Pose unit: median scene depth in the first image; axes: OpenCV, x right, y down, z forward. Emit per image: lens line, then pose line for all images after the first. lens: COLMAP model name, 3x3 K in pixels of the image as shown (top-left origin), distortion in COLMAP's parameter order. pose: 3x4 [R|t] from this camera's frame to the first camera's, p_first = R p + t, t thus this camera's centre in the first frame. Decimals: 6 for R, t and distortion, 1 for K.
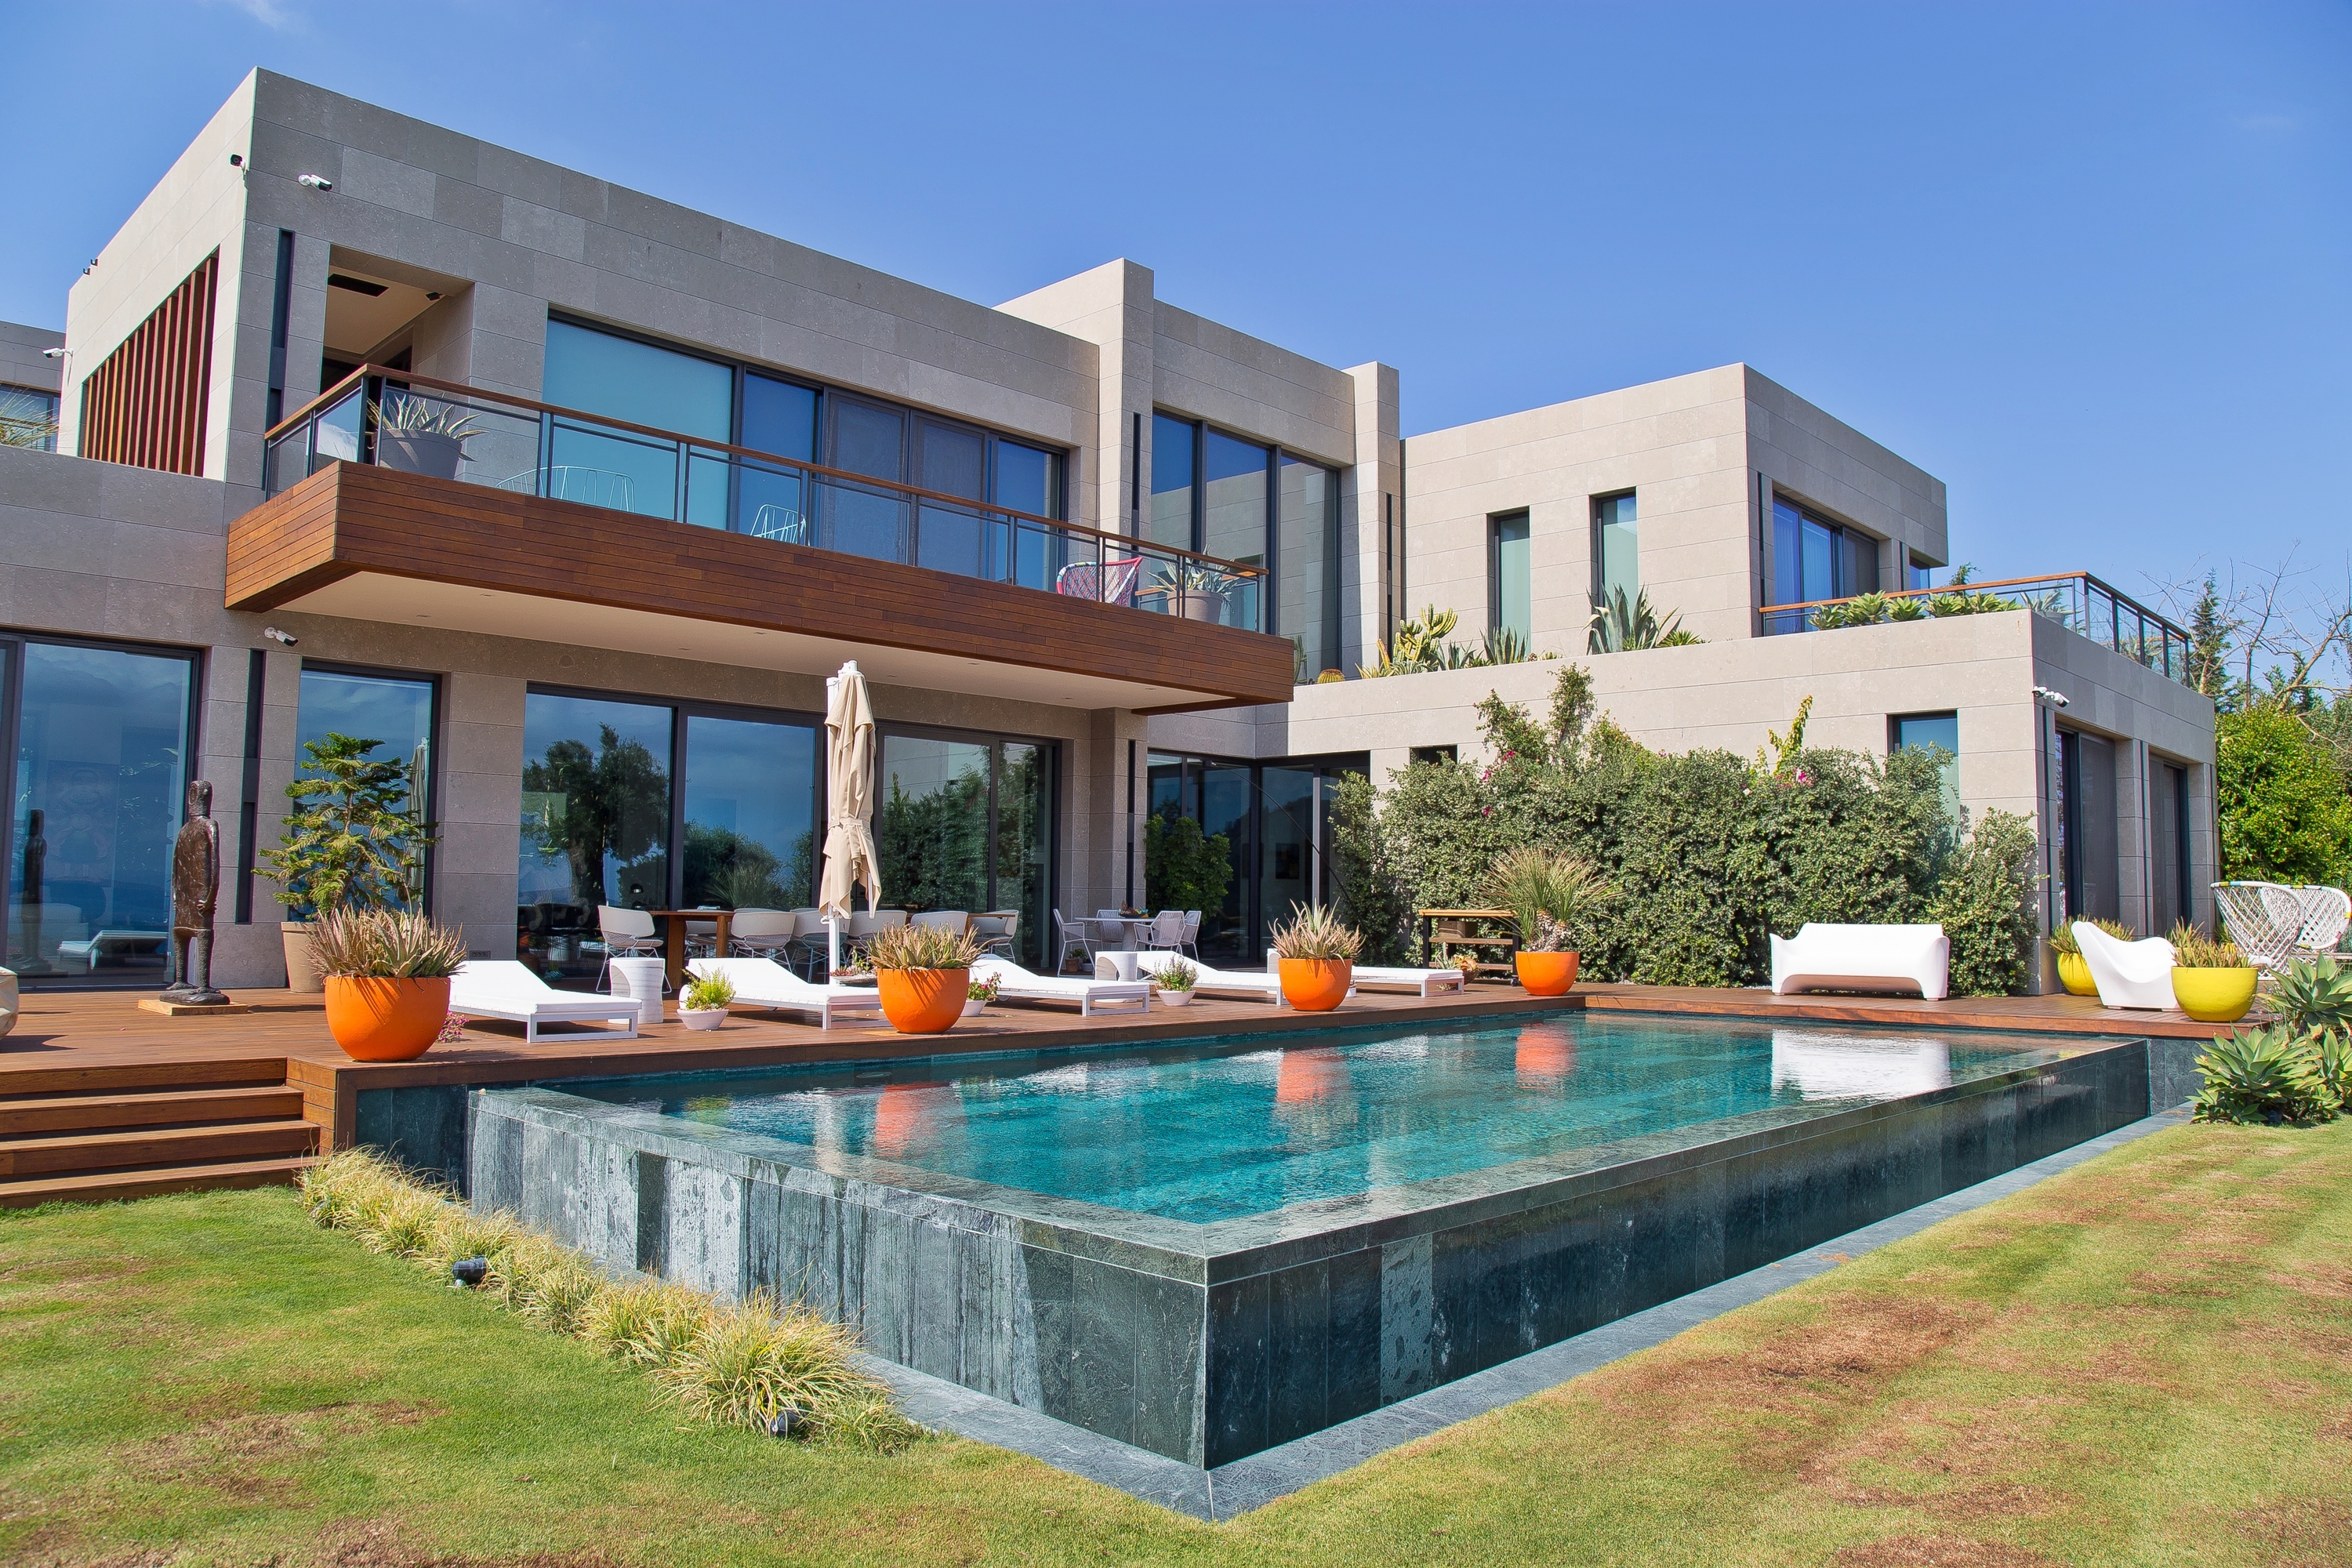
lens RADIAL K [[1600.4, 0, 1171.7], [0, 1600.4, 817.8], [0, 0, 1]] dist [-0.099581, 0.000626]
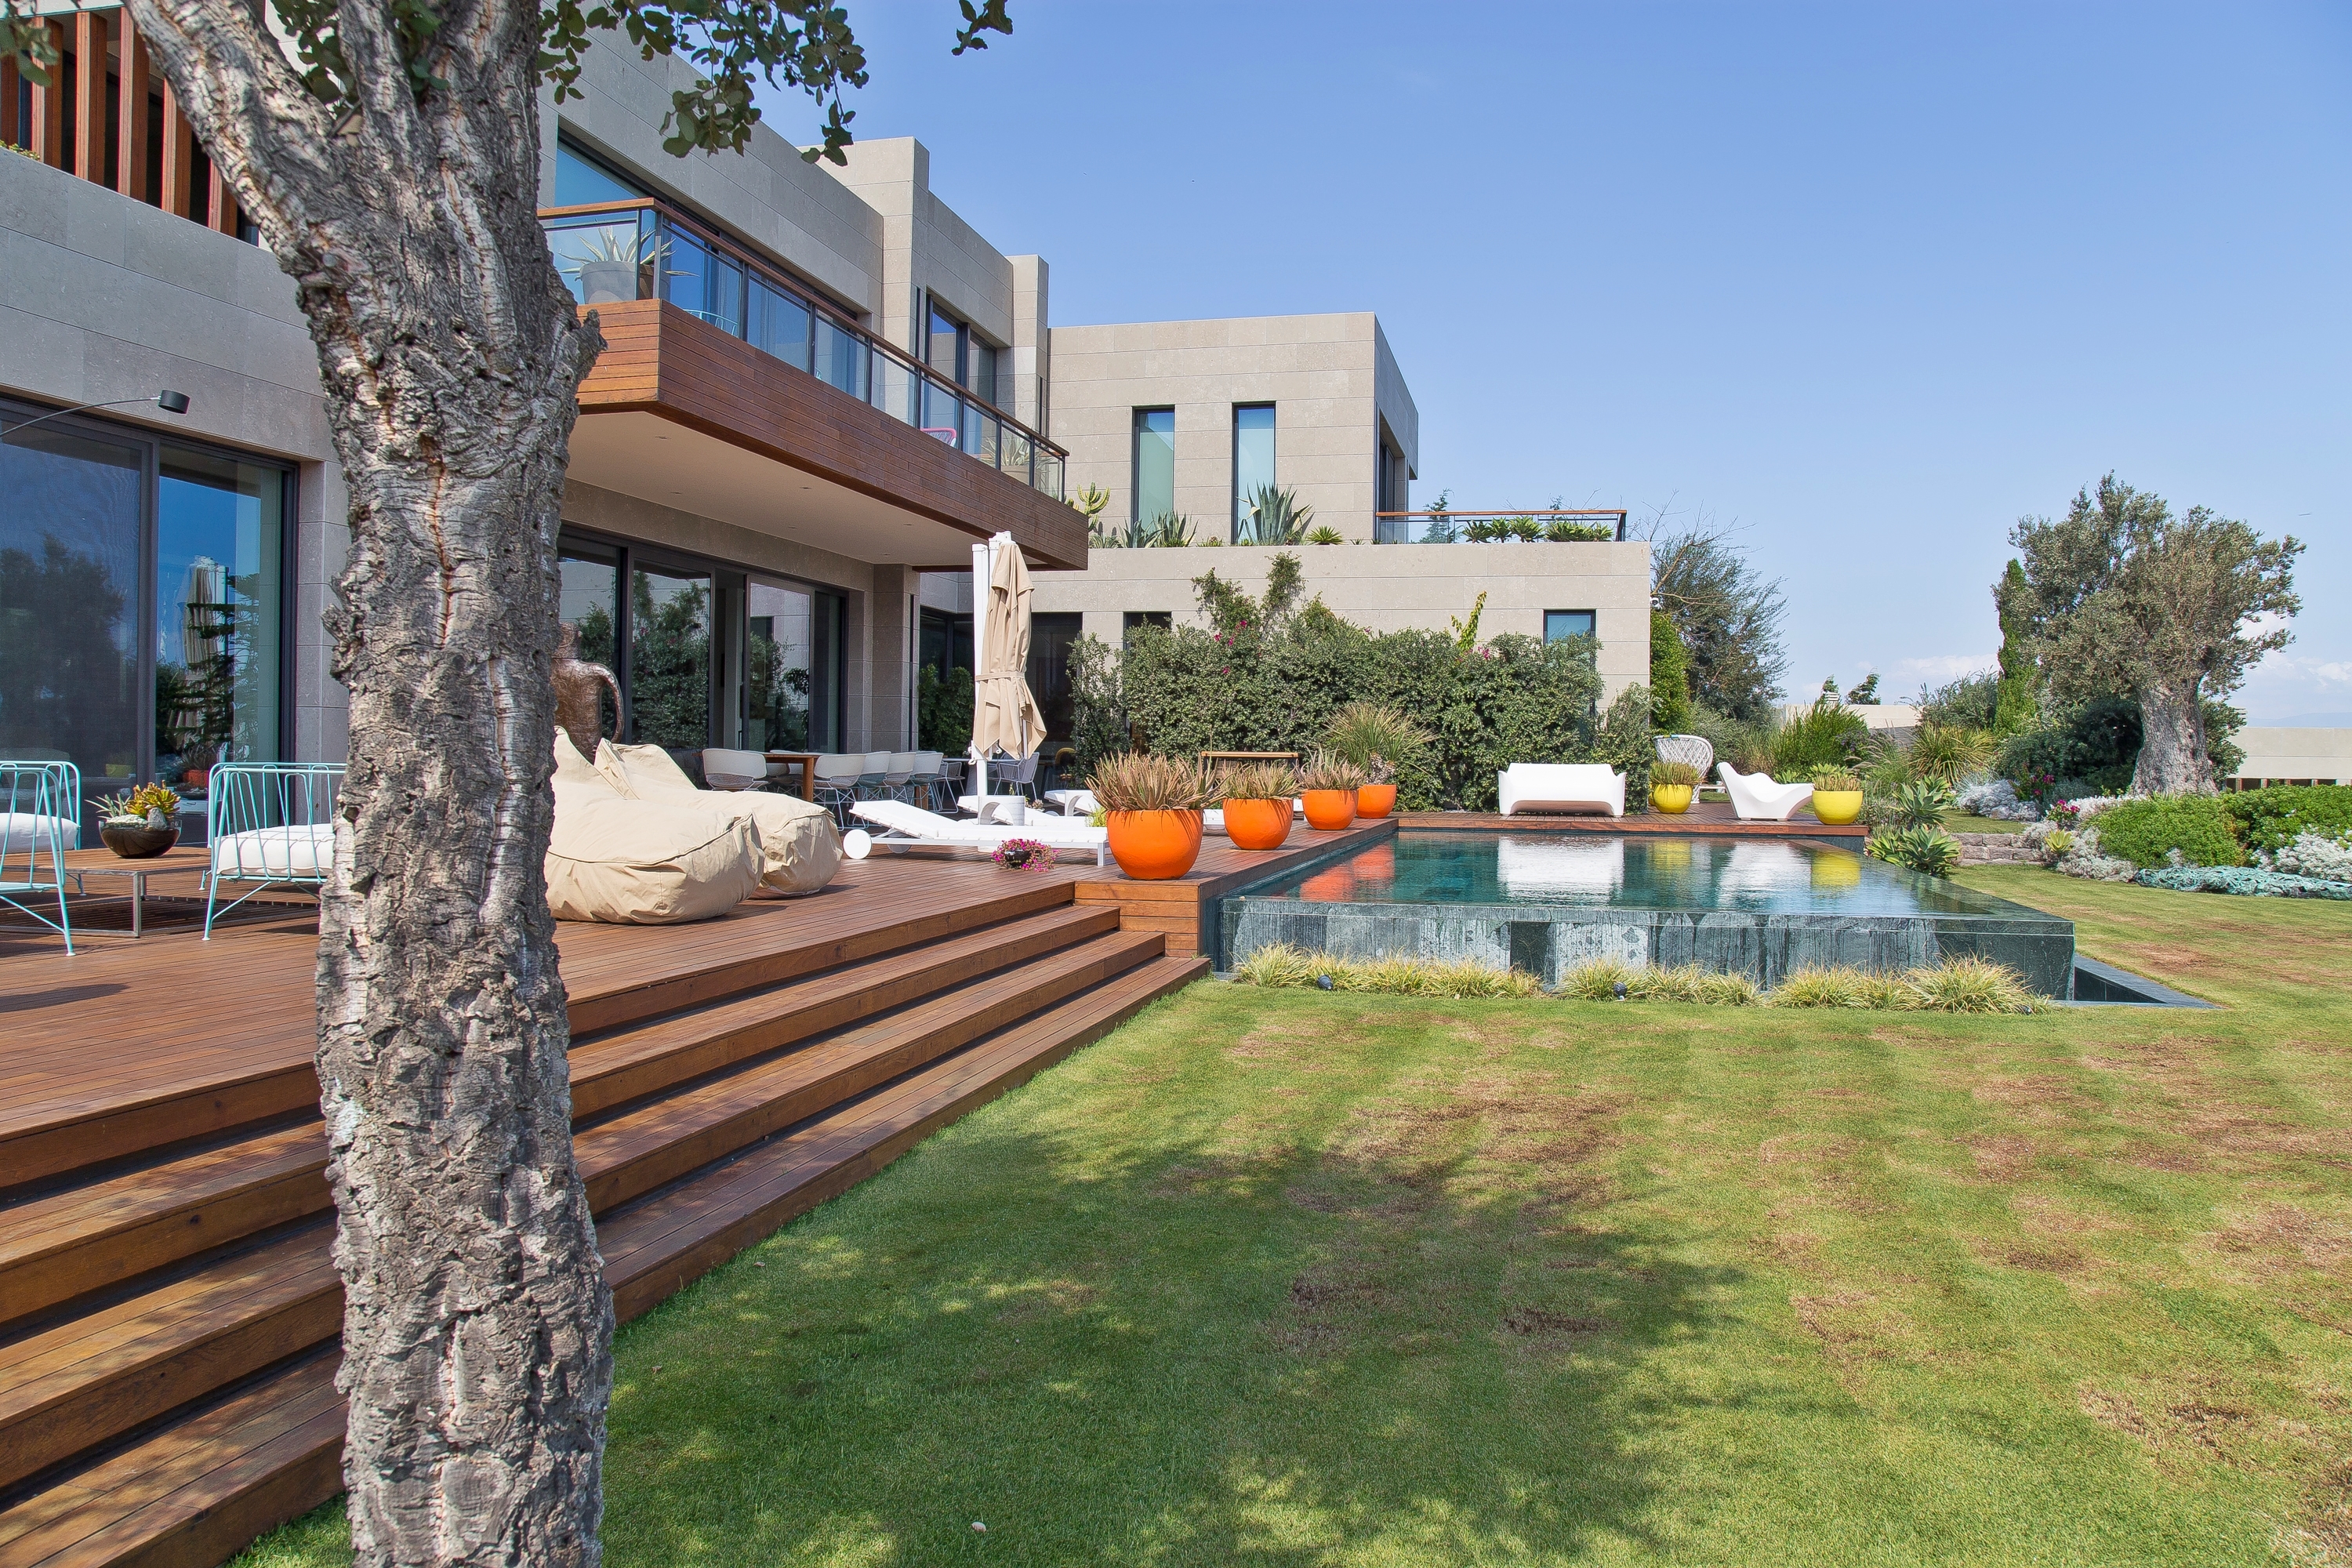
lens RADIAL K [[1609.4, 0, 1176.0], [0, 1609.4, 784.0], [0, 0, 1]] dist [-0.097617, 0.000324]
pose [[0.858080, -0.009758, 0.513423, -0.514574], [-0.030395, 0.997101, 0.069748, -0.002269], [-0.512615, -0.075455, 0.855297, -0.031749]]
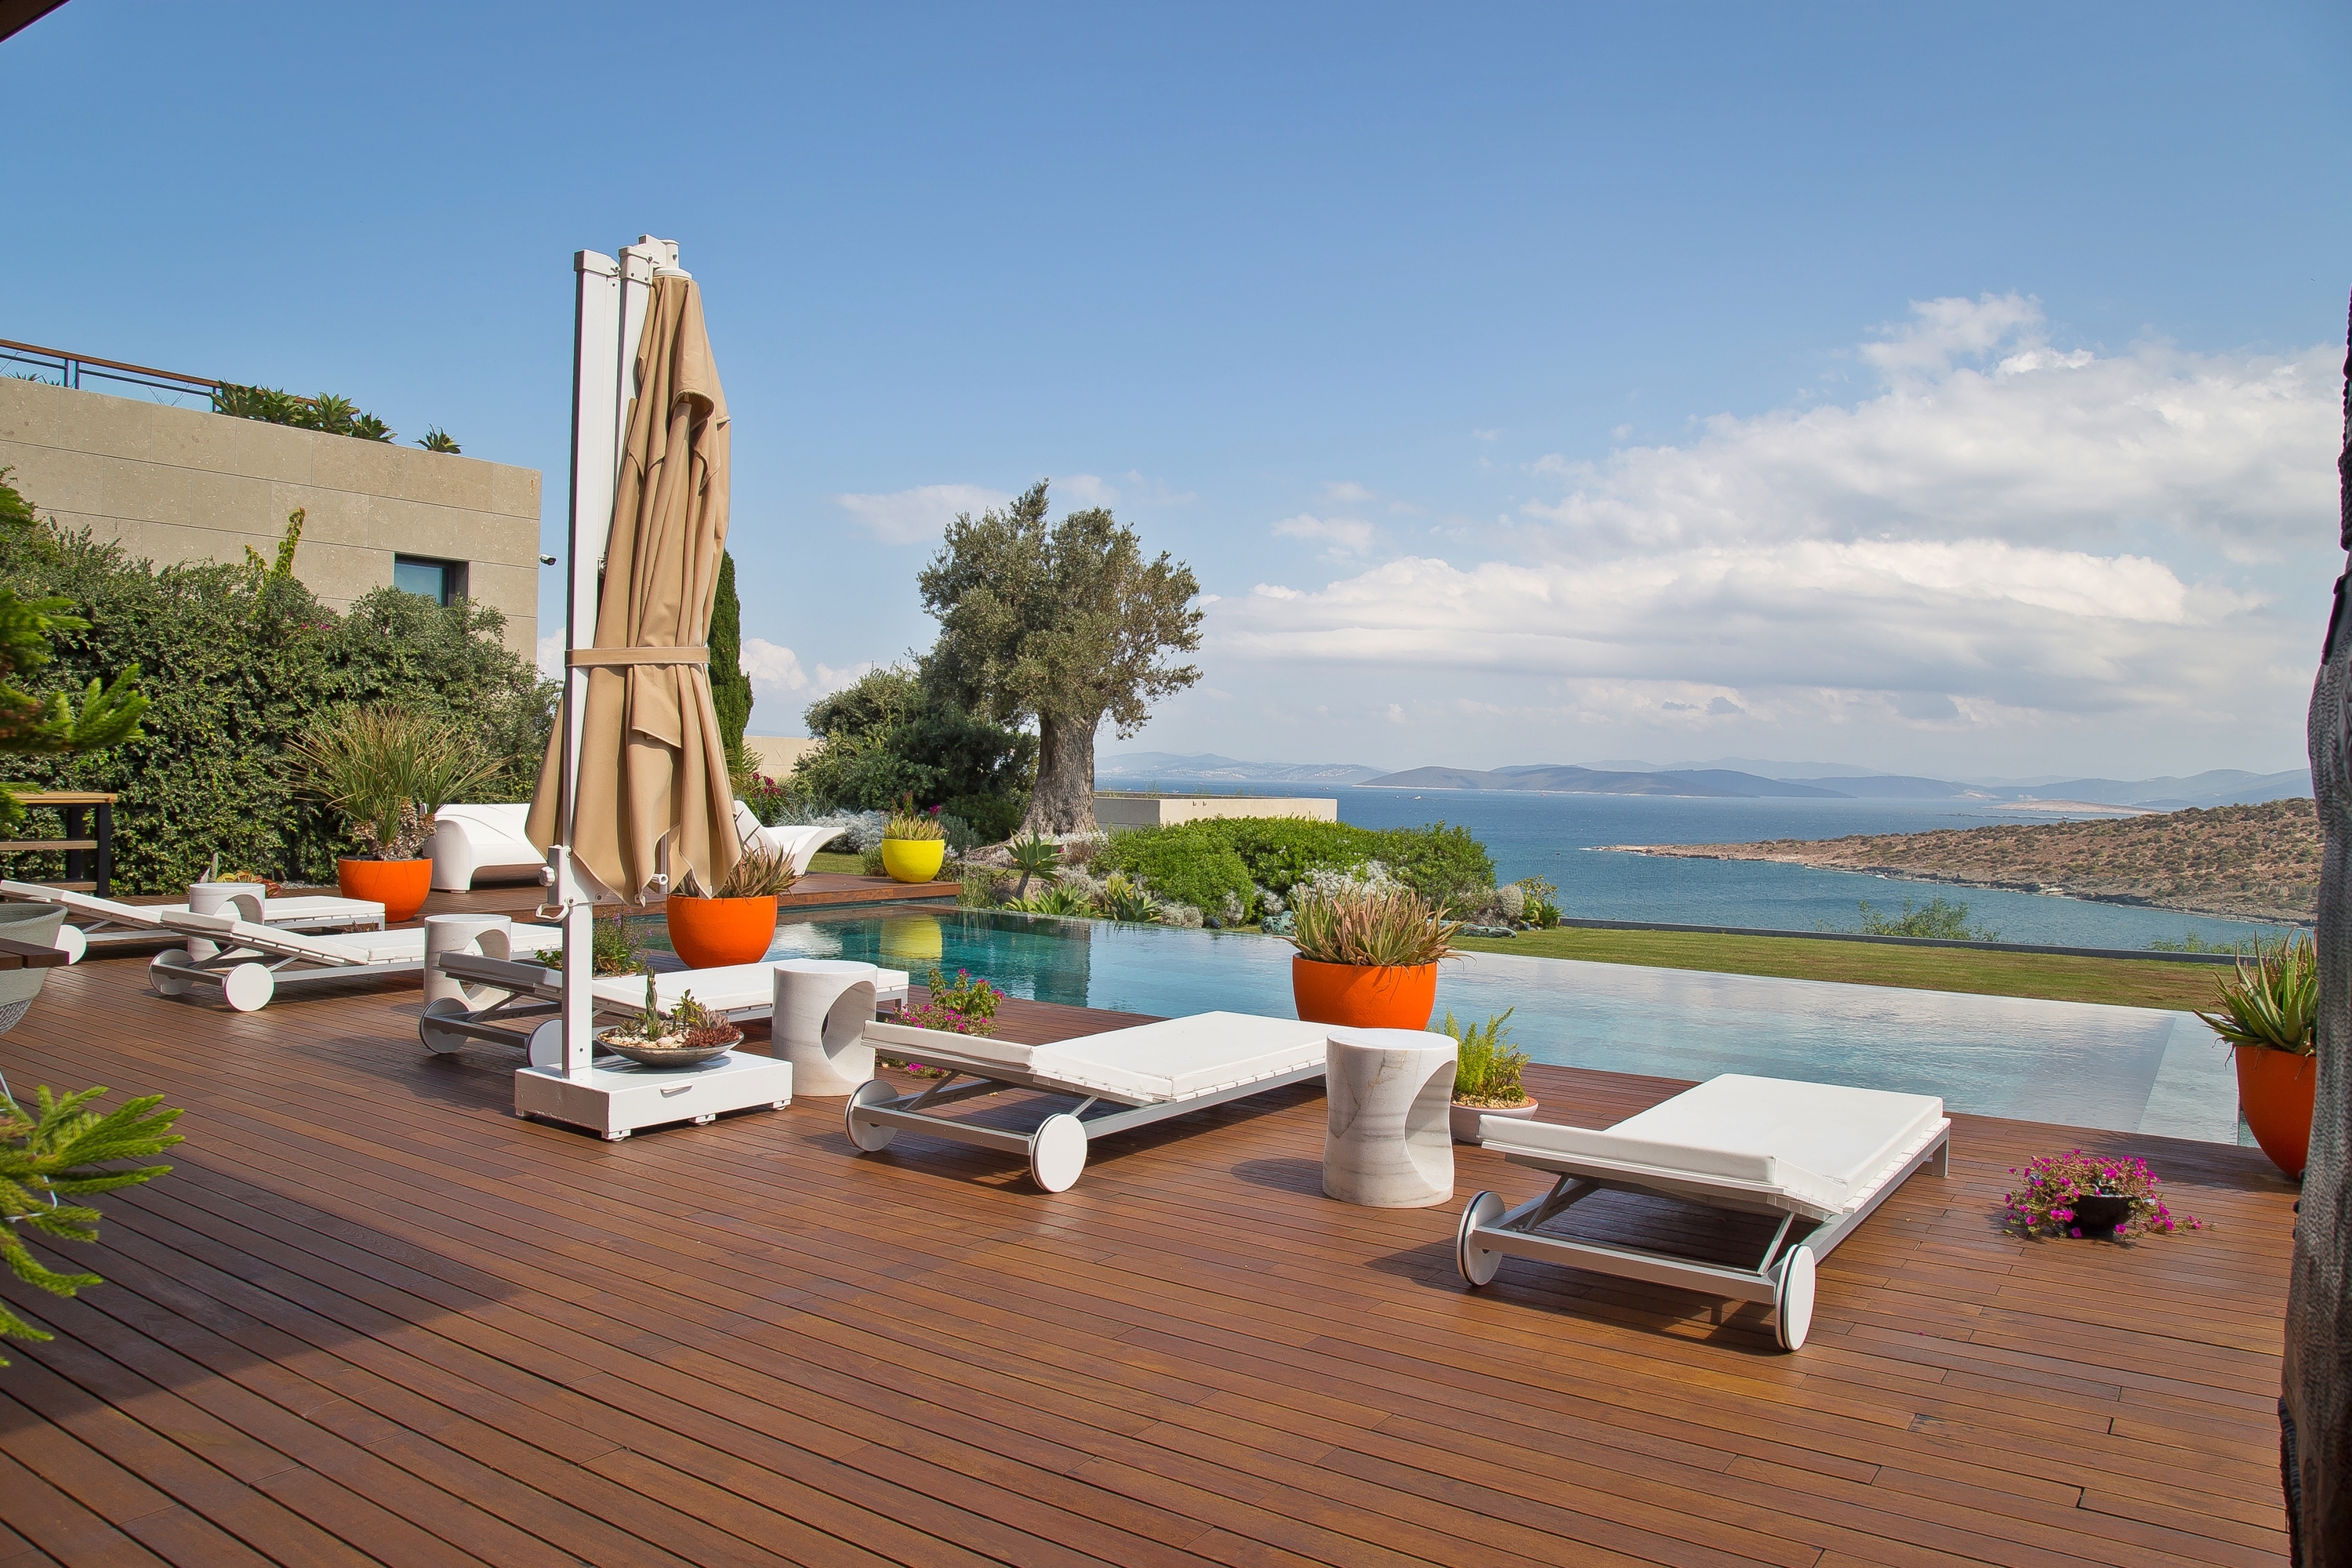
lens RADIAL K [[1645.5, 0, 1202.2], [0, 1645.5, 787.5], [0, 0, 1]] dist [-0.145118, 0.081617]
pose [[-0.193025, -0.024878, 0.980878, -0.458057], [-0.081491, 0.996631, 0.009241, 0.016302], [-0.977804, -0.078149, -0.194402, 0.711499]]
